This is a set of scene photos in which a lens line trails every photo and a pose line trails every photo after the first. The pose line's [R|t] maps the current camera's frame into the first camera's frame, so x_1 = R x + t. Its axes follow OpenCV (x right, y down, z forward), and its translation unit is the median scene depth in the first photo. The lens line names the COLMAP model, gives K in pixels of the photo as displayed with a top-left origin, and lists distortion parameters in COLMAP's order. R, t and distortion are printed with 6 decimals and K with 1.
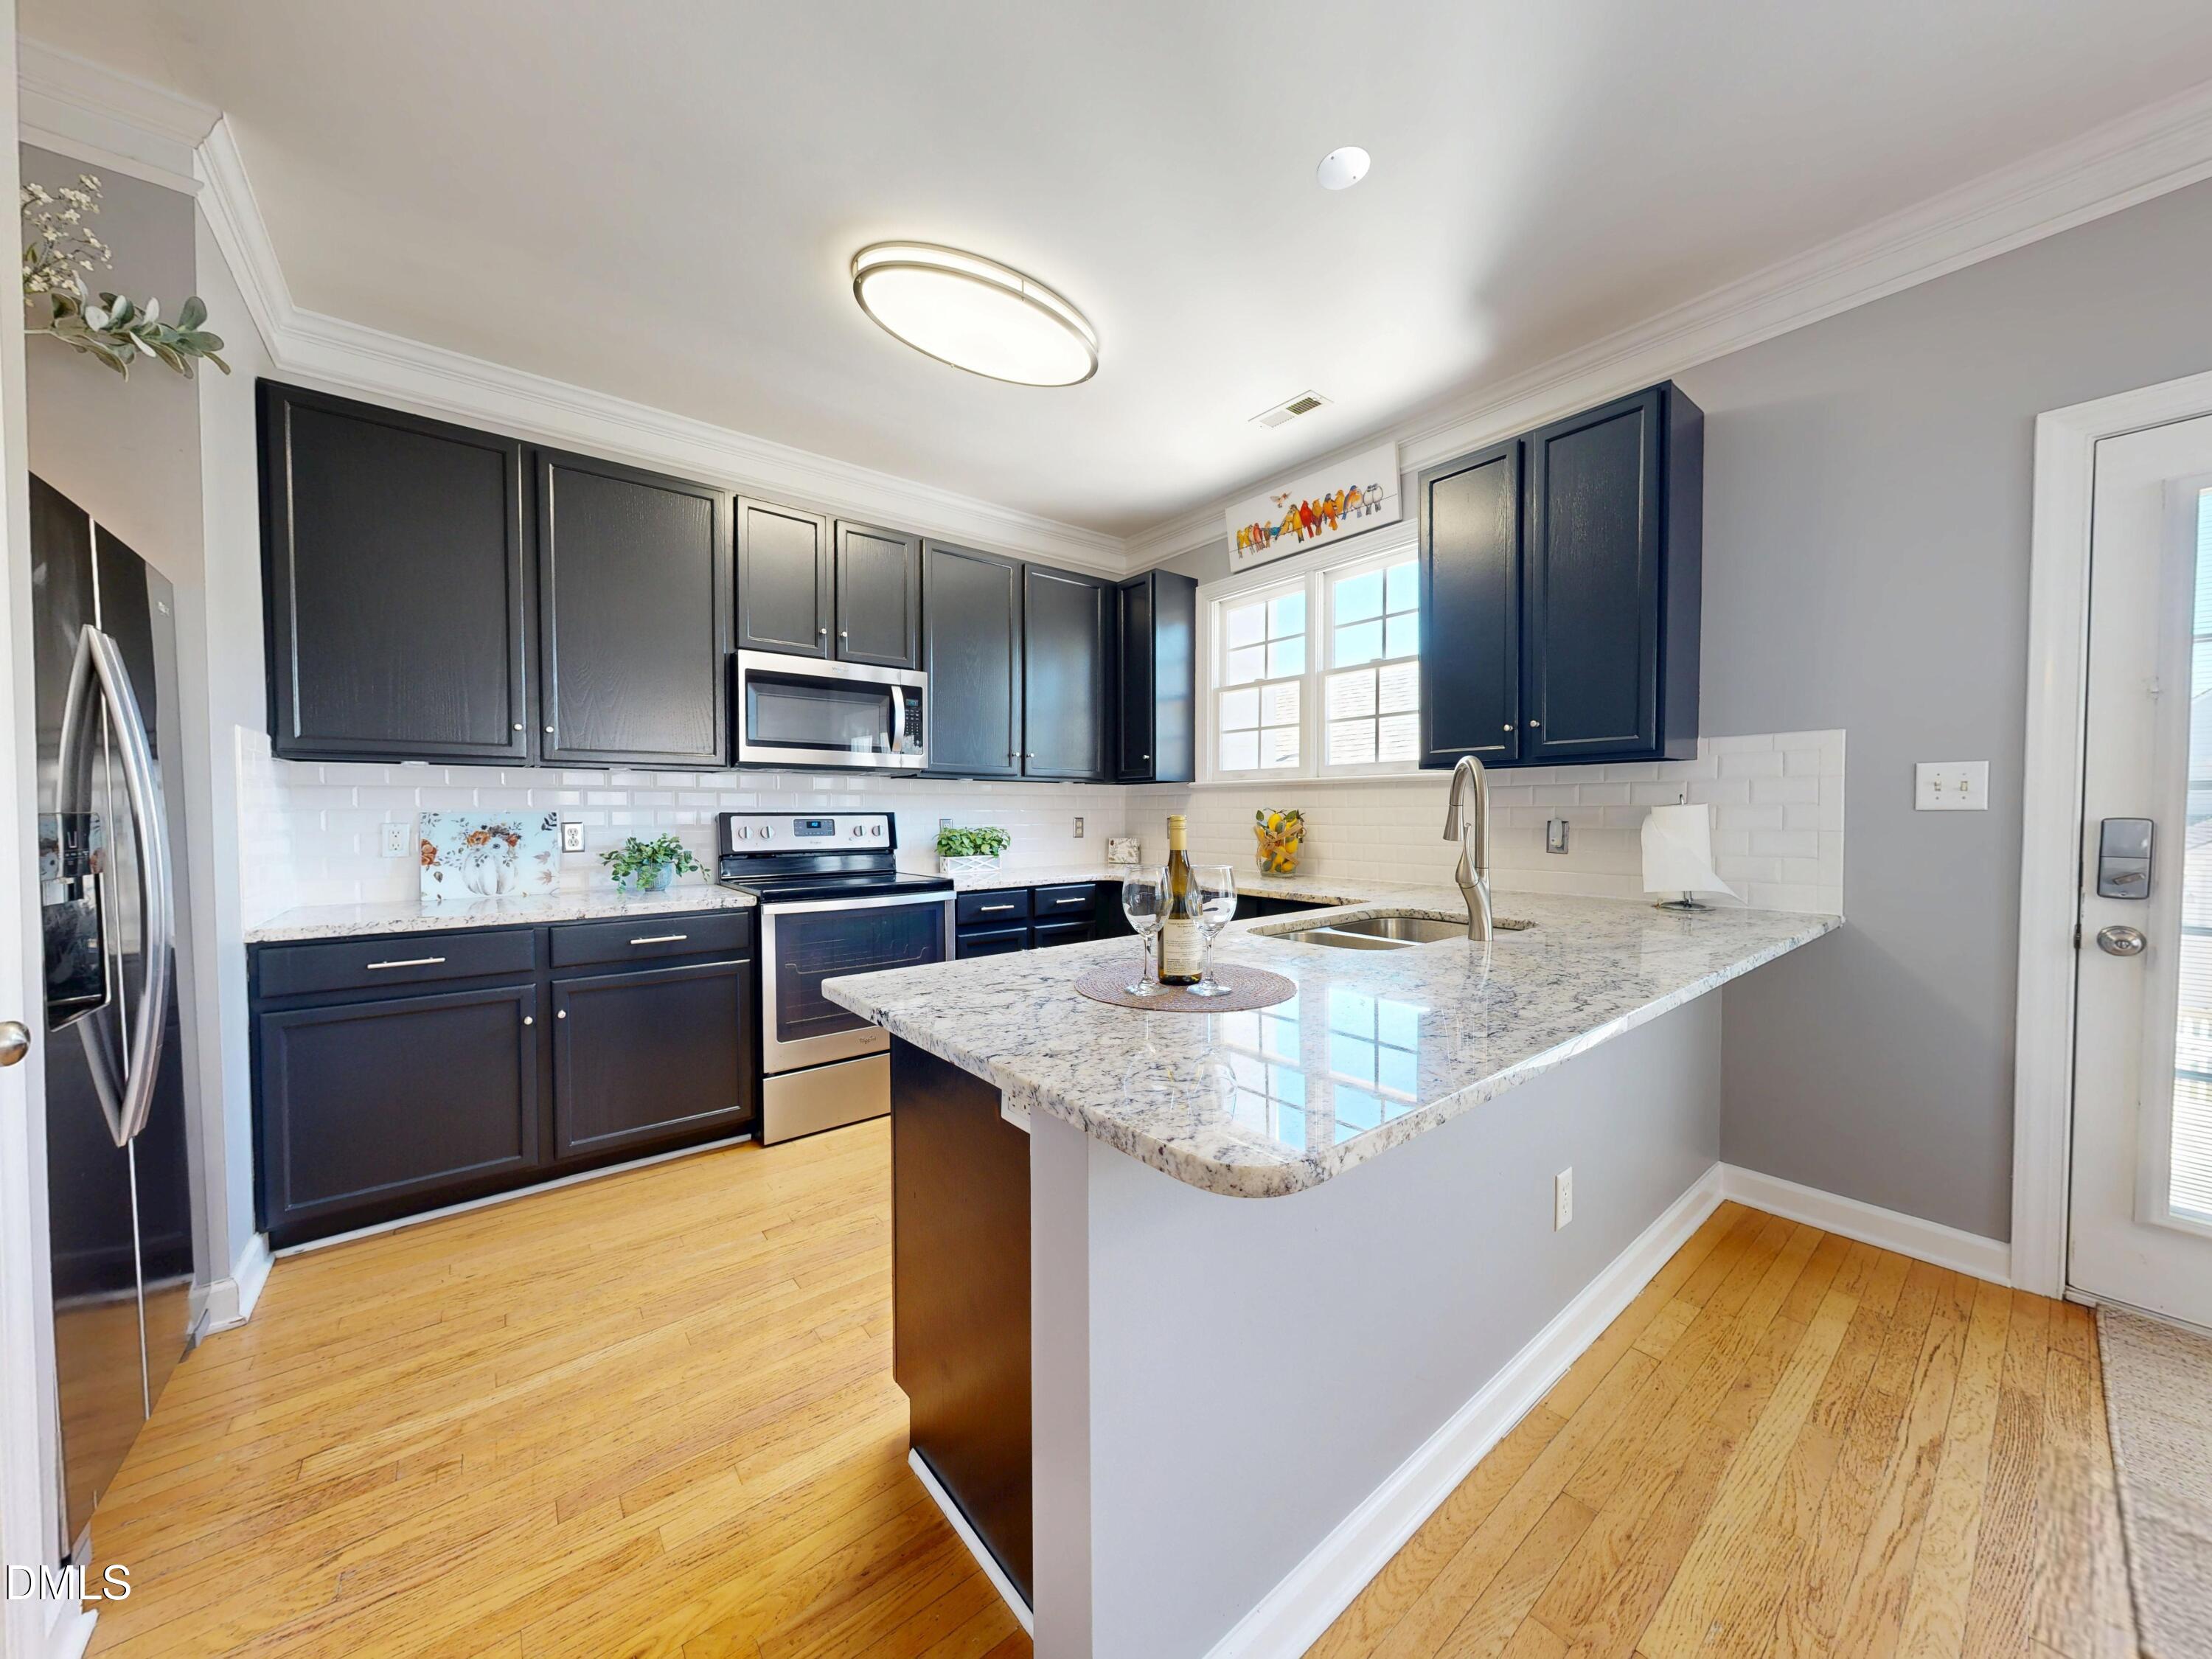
lens RADIAL K [[783.4, 0, 1107.3], [0, 783.4, 828.6], [0, 0, 1]] dist [0.002078, -0.000088]
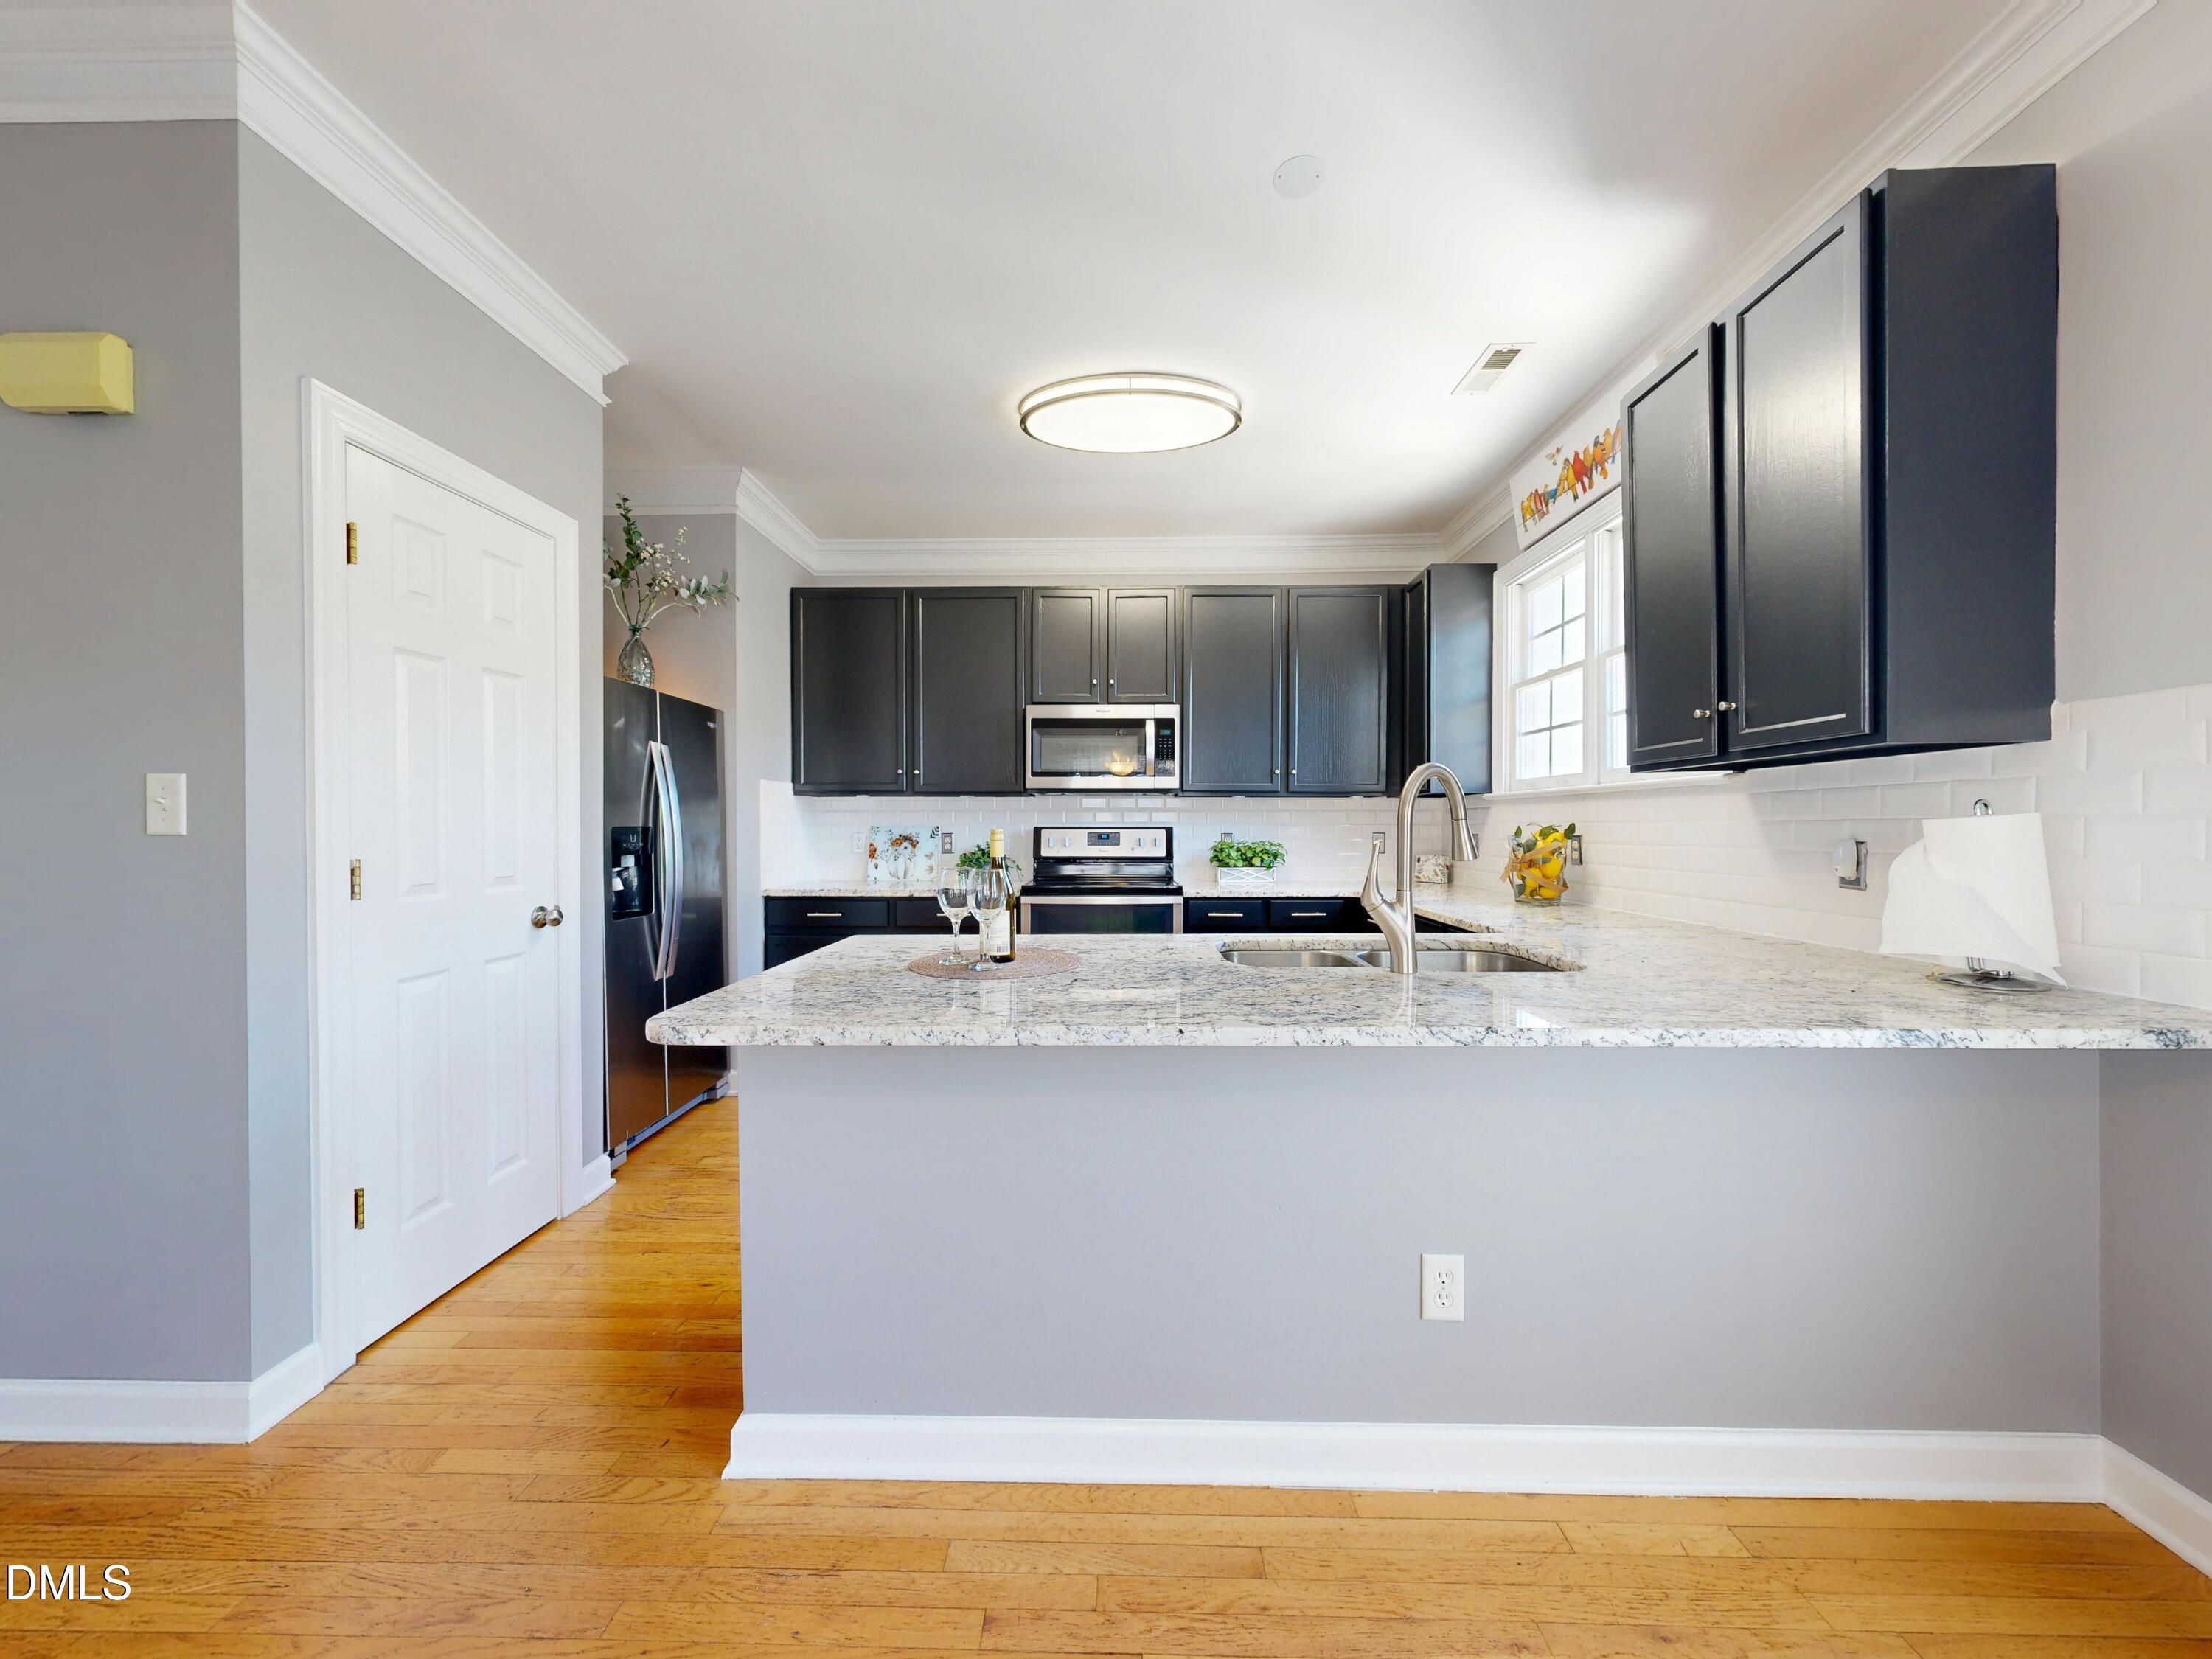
lens RADIAL K [[783.4, 0, 1106.1], [0, 783.4, 827.6], [0, 0, 1]] dist [0.002078, -0.000088]
pose [[0.764207, 0.002552, -0.644967, 0.432120], [-0.015254, 0.999784, -0.014118, -0.001764], [0.644791, 0.020627, 0.764080, 0.058798]]
